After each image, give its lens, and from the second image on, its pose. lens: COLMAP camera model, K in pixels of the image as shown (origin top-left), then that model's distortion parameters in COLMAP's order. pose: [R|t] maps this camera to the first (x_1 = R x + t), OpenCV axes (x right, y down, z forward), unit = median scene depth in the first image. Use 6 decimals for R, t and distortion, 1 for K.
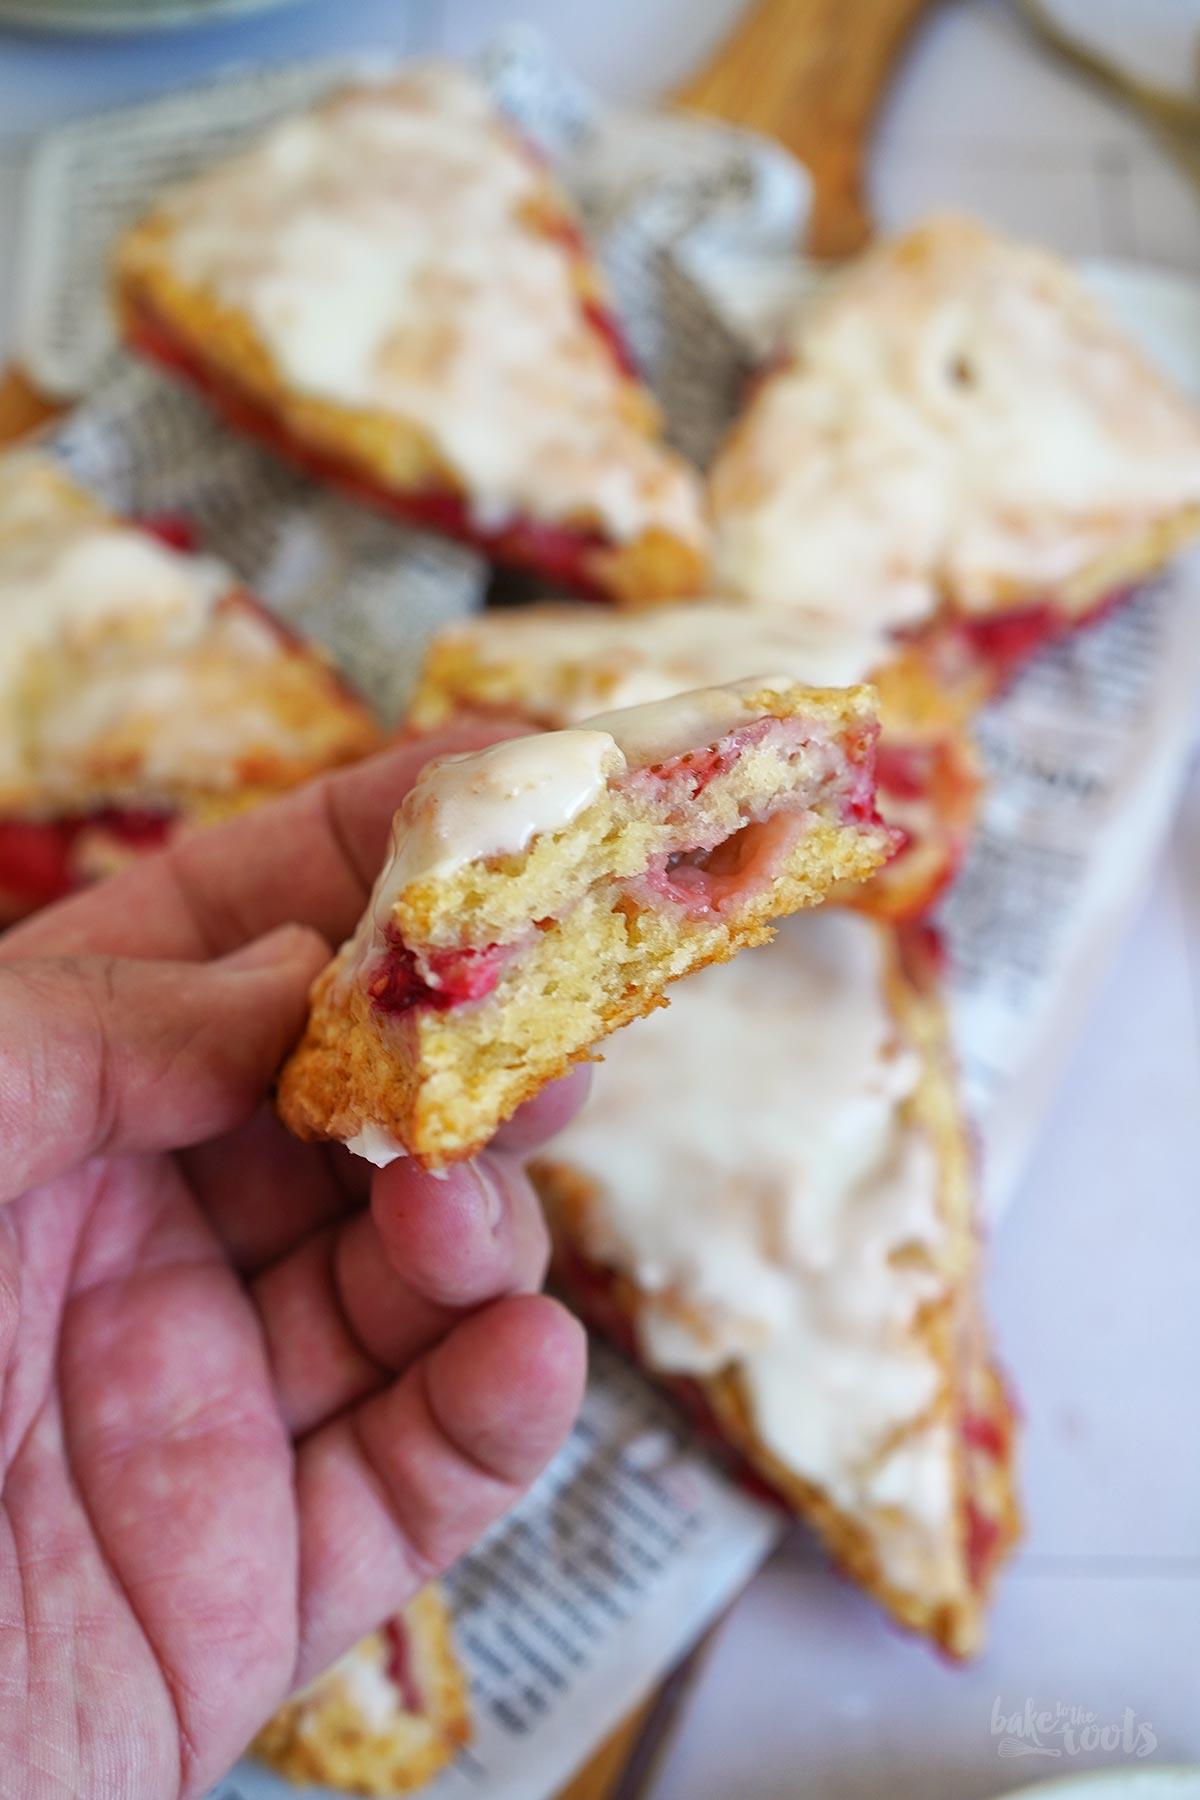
lens RADIAL K [[2322.4, 0, 626.2], [0, 2322.4, 1011.3], [0, 0, 1]] dist [-0.000659, 0.020878]
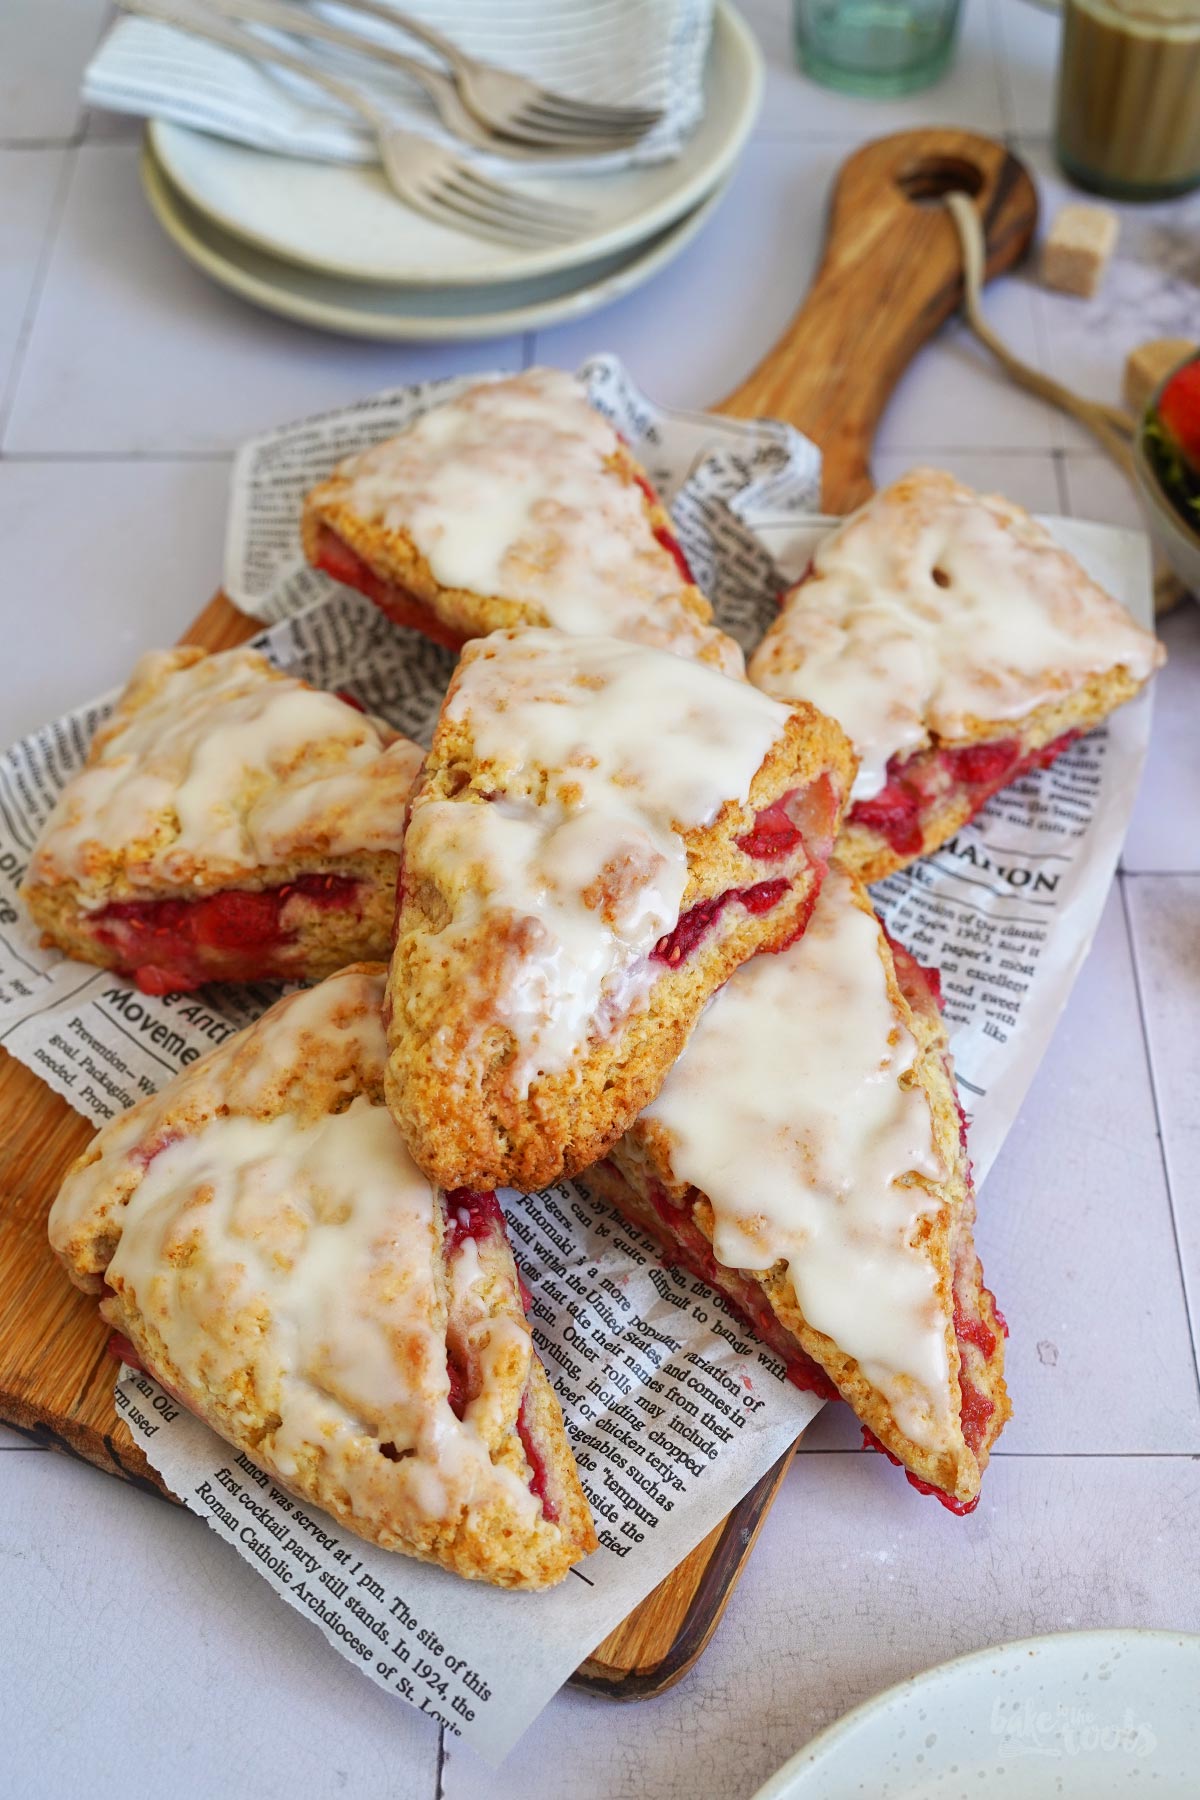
lens RADIAL K [[2322.4, 0, 626.2], [0, 2322.4, 1011.3], [0, 0, 1]] dist [-0.000659, 0.020878]
pose [[0.999918, -0.005304, -0.011677, -0.025059], [0.003358, 0.986980, -0.160806, 0.208062], [0.012377, 0.160754, 0.986917, -0.308145]]
